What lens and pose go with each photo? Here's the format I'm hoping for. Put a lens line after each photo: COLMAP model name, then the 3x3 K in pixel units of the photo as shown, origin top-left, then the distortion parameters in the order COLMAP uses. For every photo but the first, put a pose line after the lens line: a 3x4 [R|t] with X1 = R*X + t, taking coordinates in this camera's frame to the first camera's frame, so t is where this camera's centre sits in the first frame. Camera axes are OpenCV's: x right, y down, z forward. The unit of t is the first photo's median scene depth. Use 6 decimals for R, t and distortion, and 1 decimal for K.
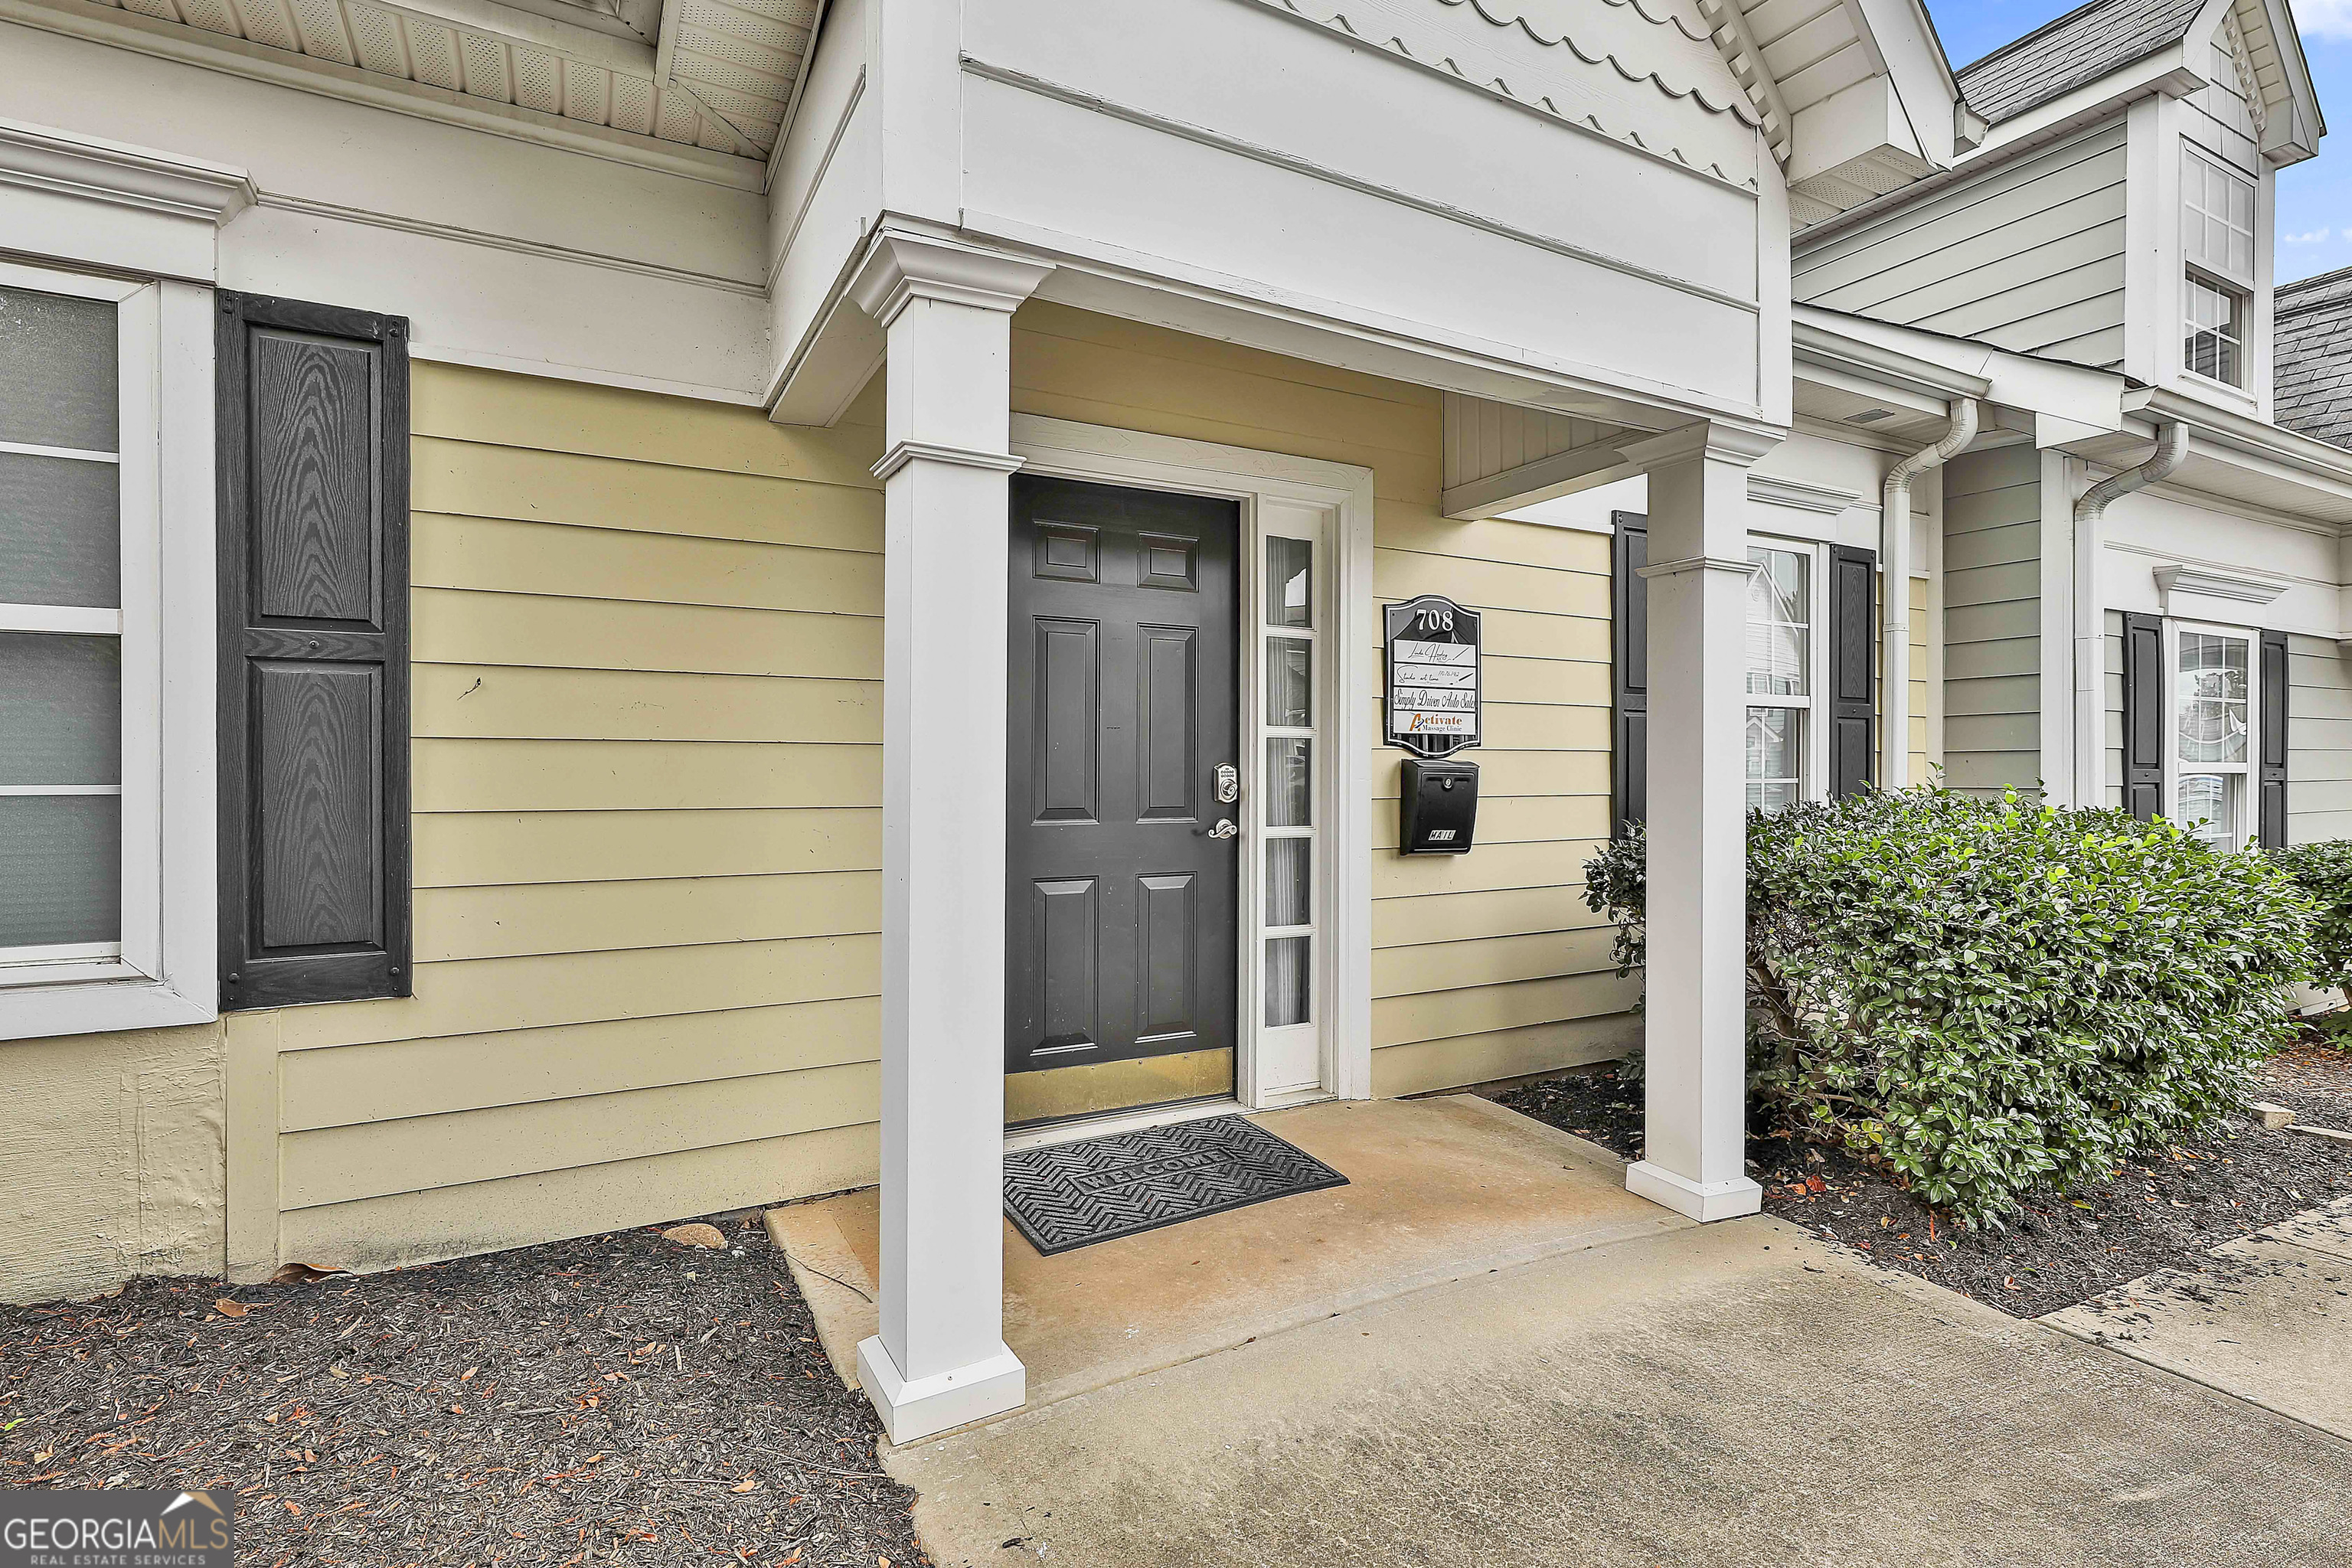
lens RADIAL K [[1138.6, 0, 1178.3], [0, 1138.6, 759.6], [0, 0, 1]] dist [-0.005956, 0.001074]
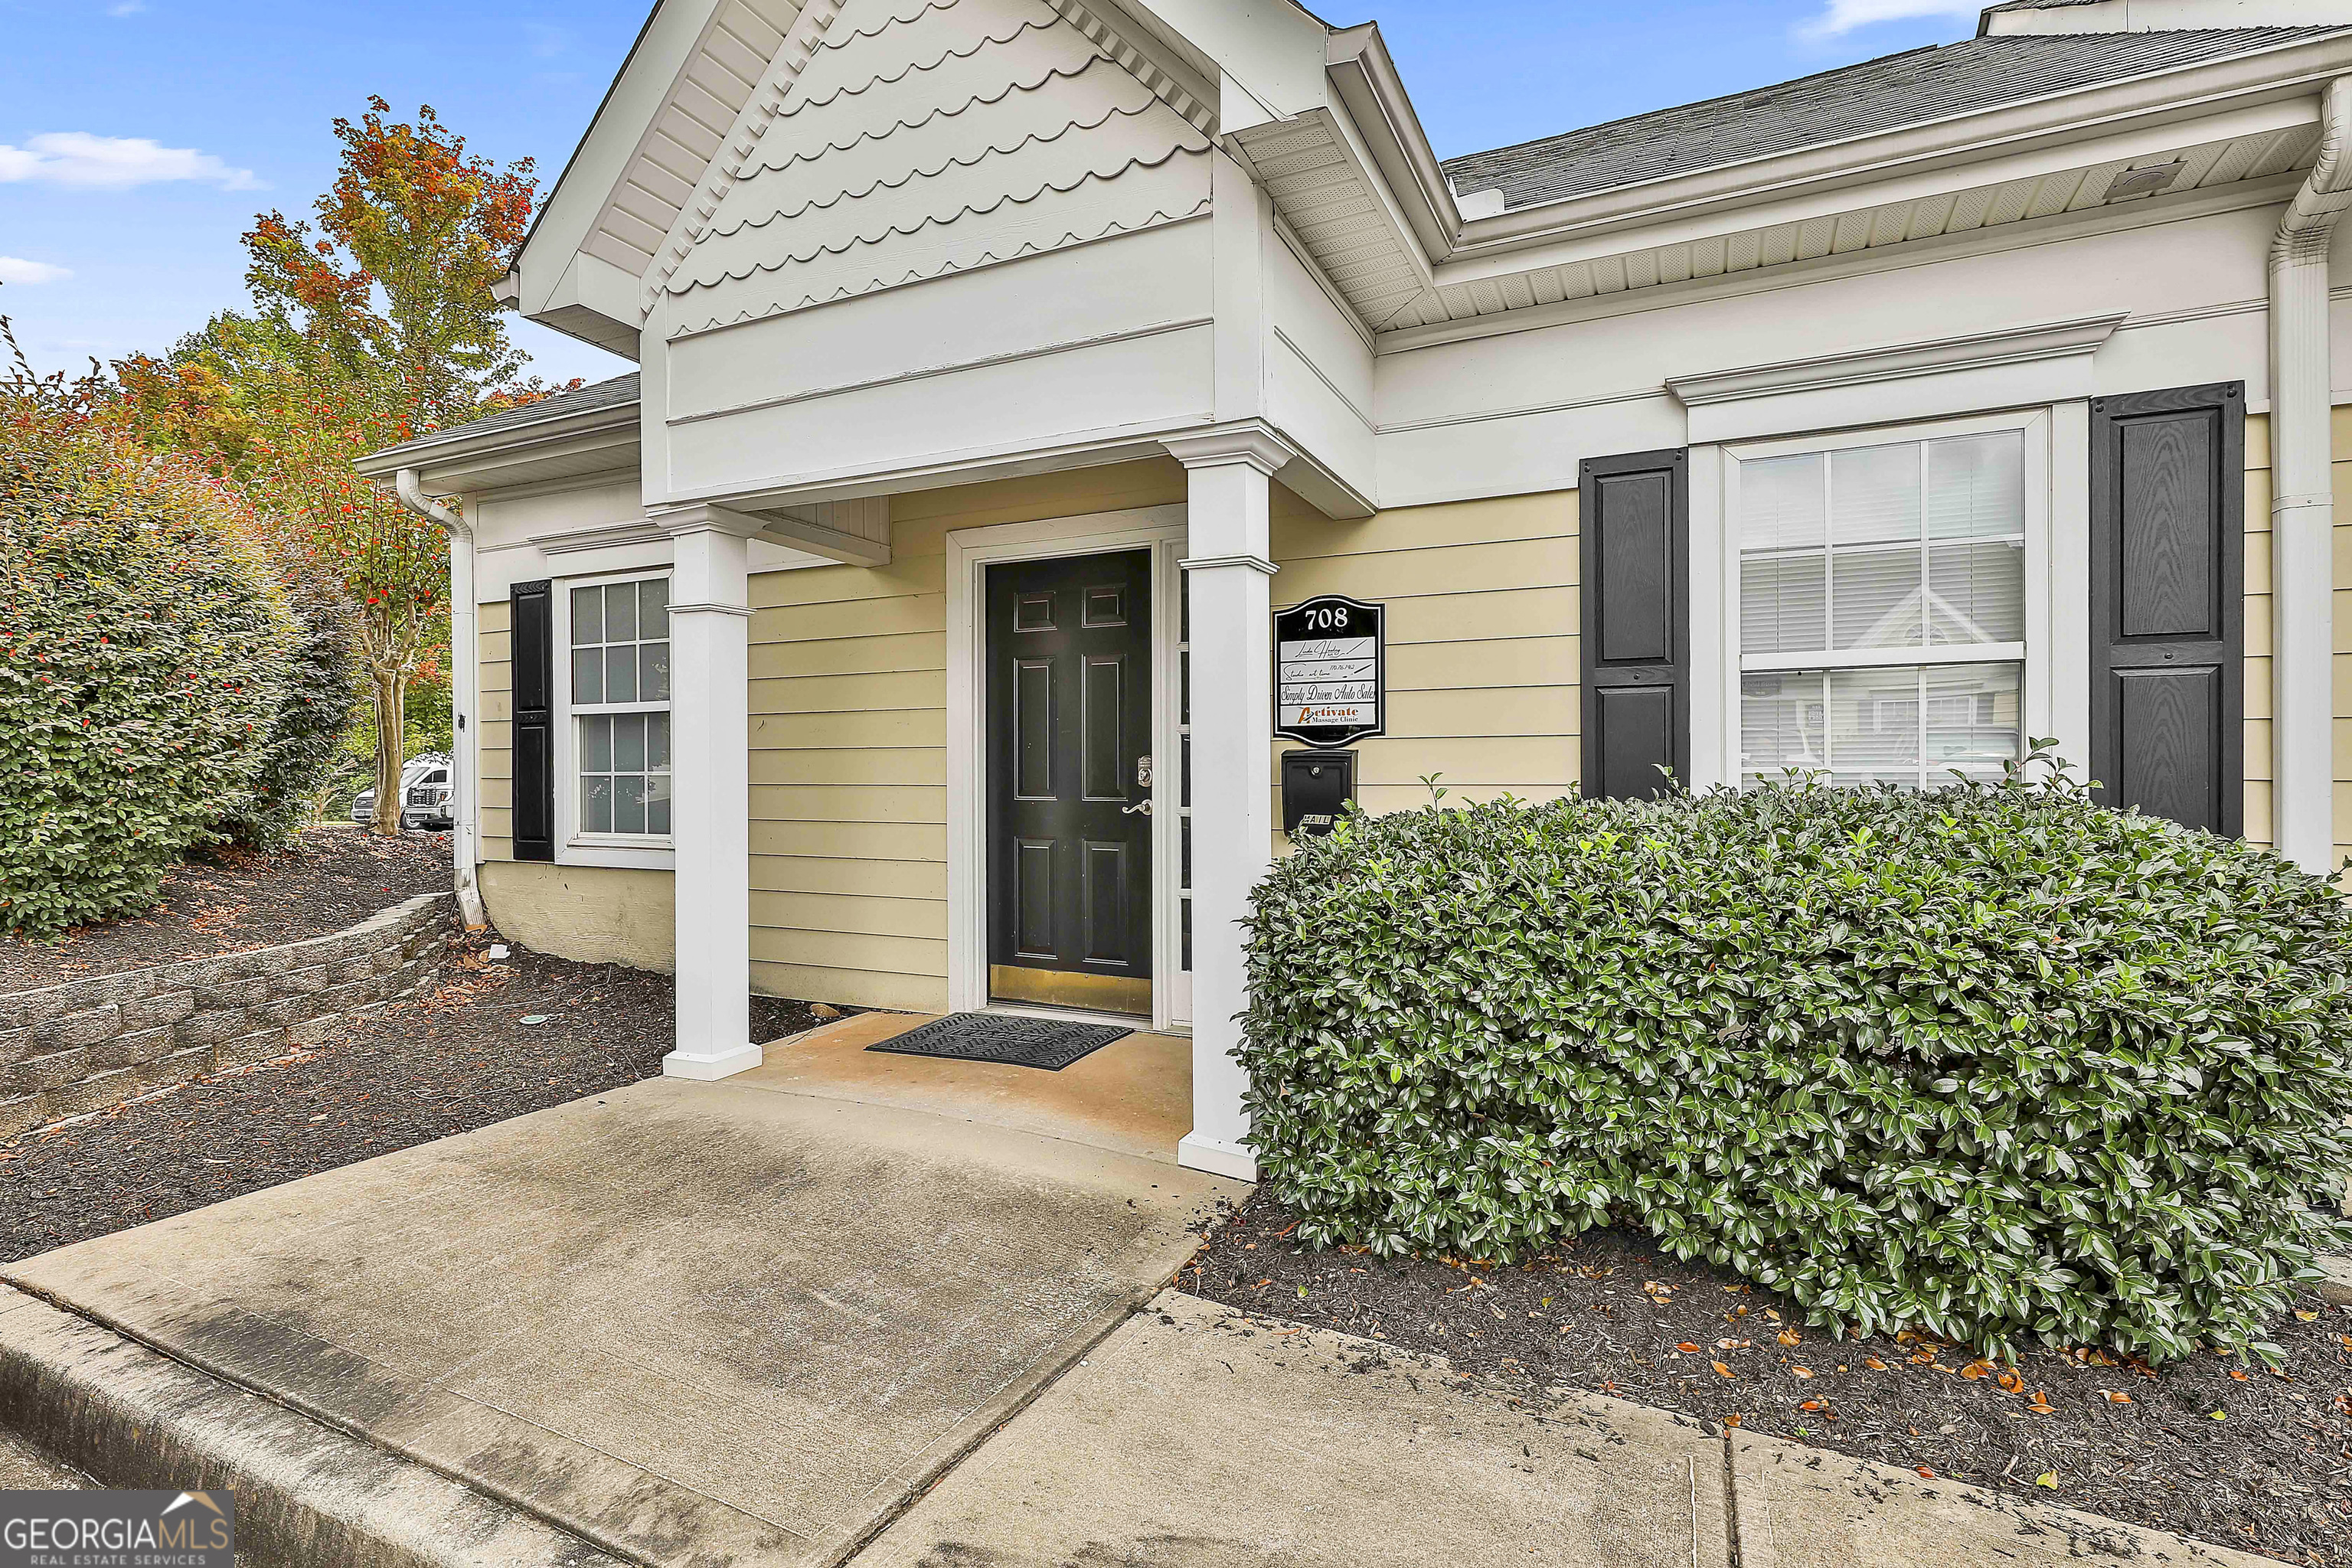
lens RADIAL K [[1138.6, 0, 1178.3], [0, 1138.6, 759.6], [0, 0, 1]] dist [-0.005956, 0.001074]
pose [[0.583866, -0.013679, -0.811735, 1.030633], [0.011013, 0.999899, -0.008929, 0.018034], [0.811775, -0.003726, 0.583958, 0.267525]]
